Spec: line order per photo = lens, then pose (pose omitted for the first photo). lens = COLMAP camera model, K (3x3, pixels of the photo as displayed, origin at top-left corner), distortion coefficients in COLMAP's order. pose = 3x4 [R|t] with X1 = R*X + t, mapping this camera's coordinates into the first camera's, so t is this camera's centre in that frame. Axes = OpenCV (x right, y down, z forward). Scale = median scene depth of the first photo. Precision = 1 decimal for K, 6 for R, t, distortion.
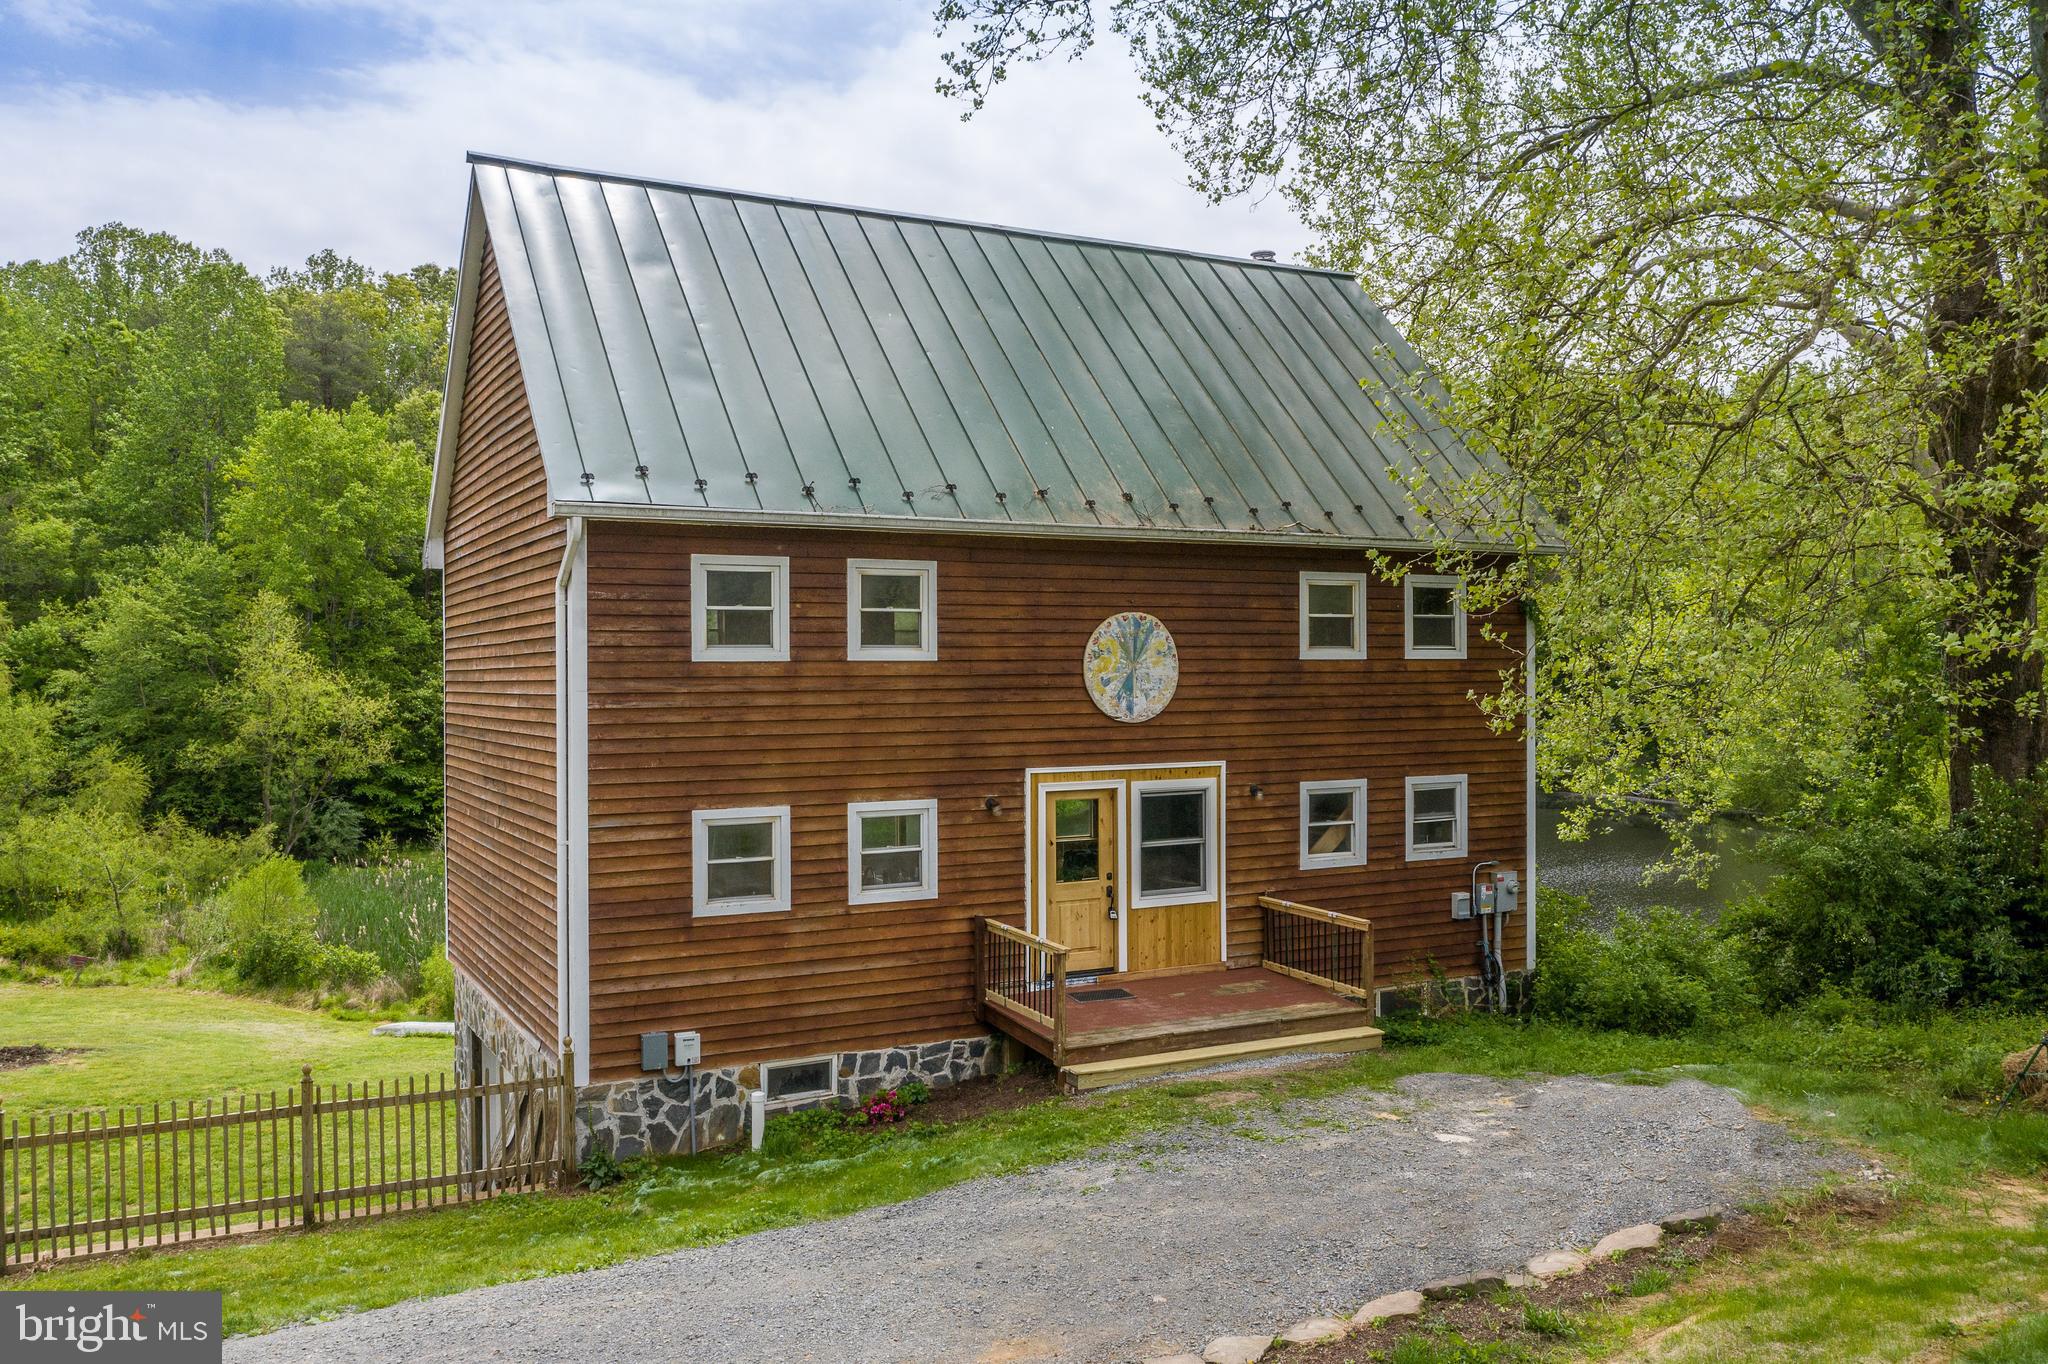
lens RADIAL K [[1635.2, 0, 989.8], [0, 1635.2, 612.3], [0, 0, 1]] dist [-0.006078, 0.003020]
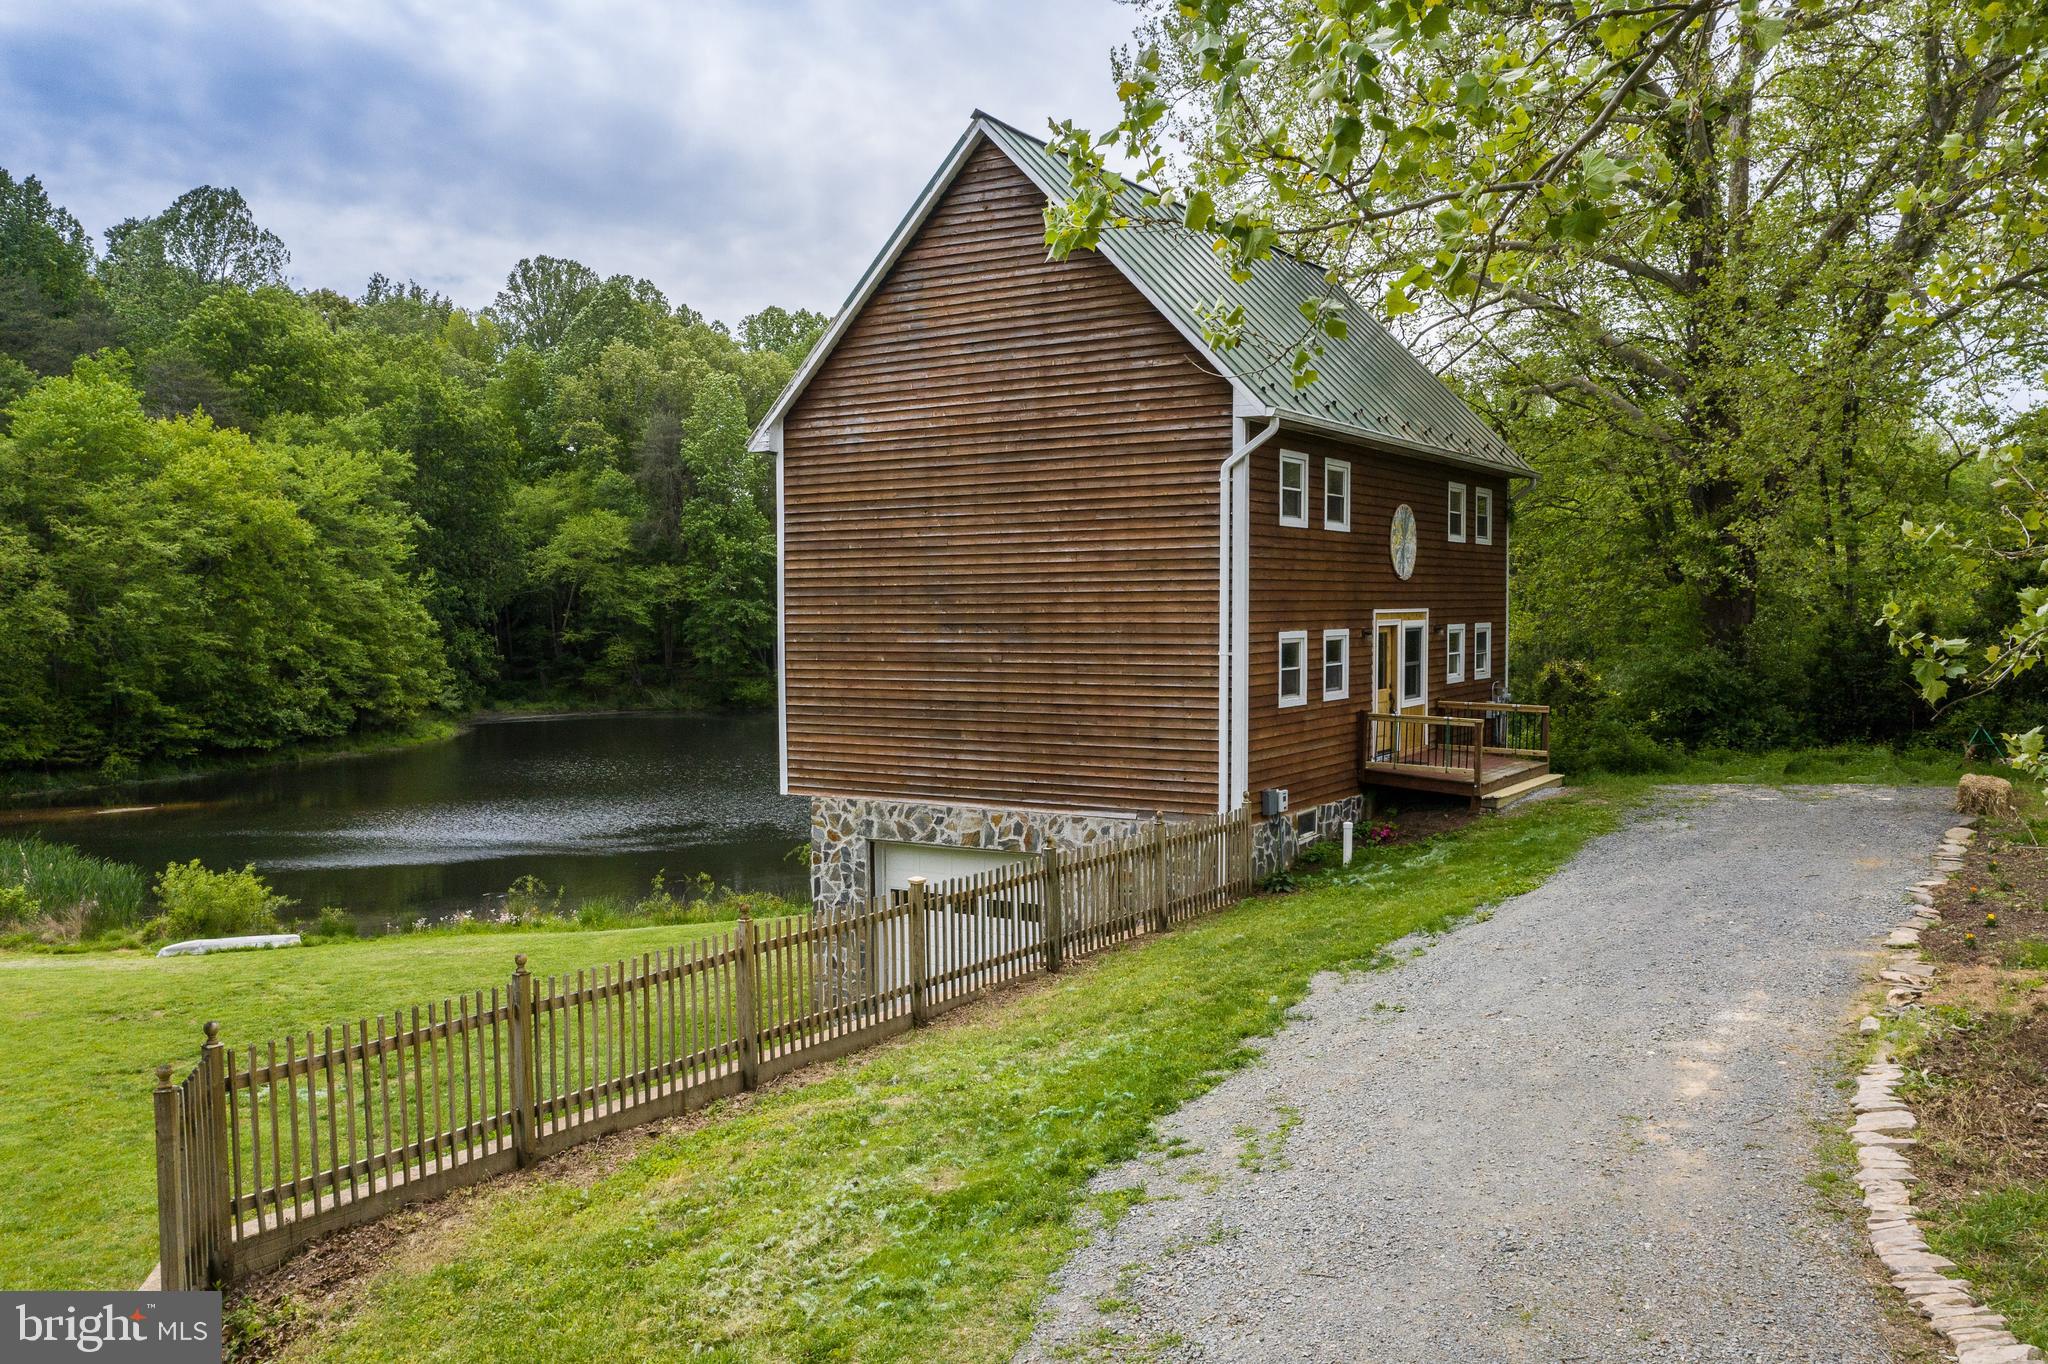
lens RADIAL K [[1635.2, 0, 1020.2], [0, 1635.2, 677.2], [0, 0, 1]] dist [-0.006078, 0.003020]
pose [[0.858285, -0.021939, 0.512704, -1.030122], [-0.017938, 0.997193, 0.072699, 0.058032], [-0.512859, -0.071594, 0.855482, -0.077730]]
